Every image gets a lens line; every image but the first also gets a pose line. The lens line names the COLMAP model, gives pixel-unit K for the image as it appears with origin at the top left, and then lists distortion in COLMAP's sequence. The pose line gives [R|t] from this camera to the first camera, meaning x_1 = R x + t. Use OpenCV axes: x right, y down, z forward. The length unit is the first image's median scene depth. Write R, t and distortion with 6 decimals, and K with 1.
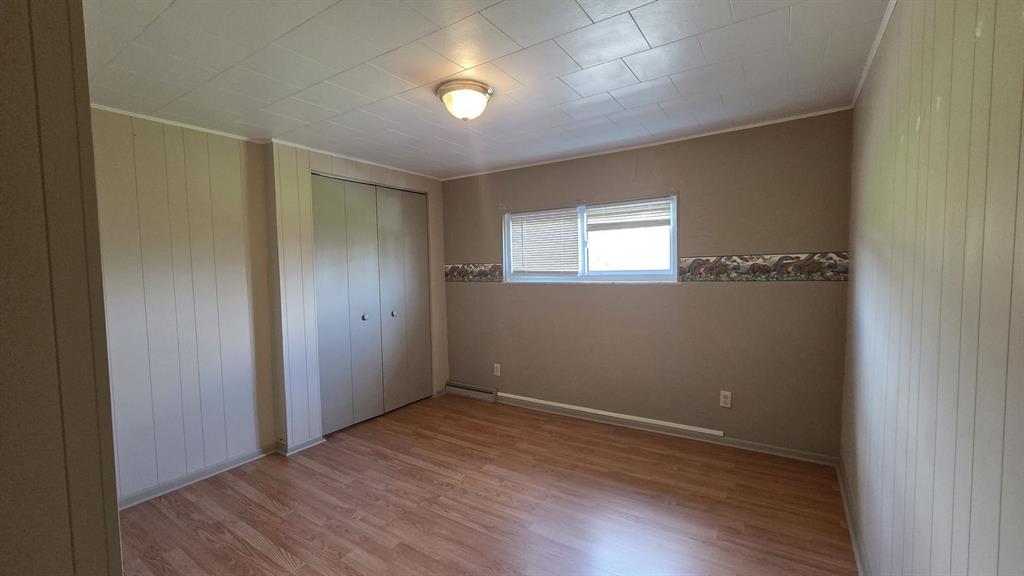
lens RADIAL K [[418.2, 0, 511.8], [0, 418.2, 288.2], [0, 0, 1]] dist [0.001831, -0.000165]
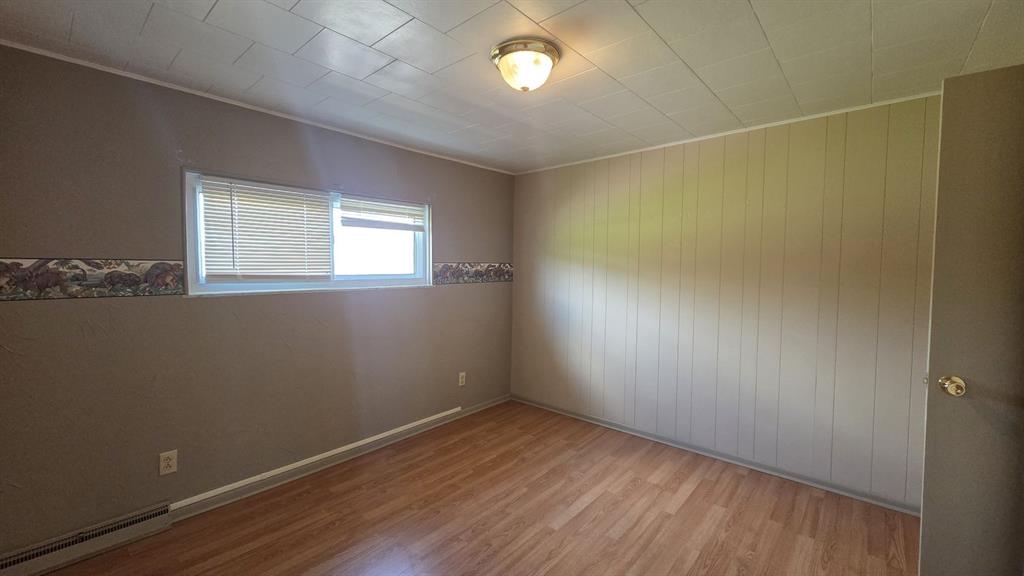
lens RADIAL K [[418.2, 0, 511.7], [0, 418.2, 289.7], [0, 0, 1]] dist [0.001831, -0.000165]
pose [[0.130916, -0.026681, 0.991034, -0.648727], [0.051107, 0.998490, 0.020131, -0.014153], [-0.990075, 0.048014, 0.132082, 0.647521]]
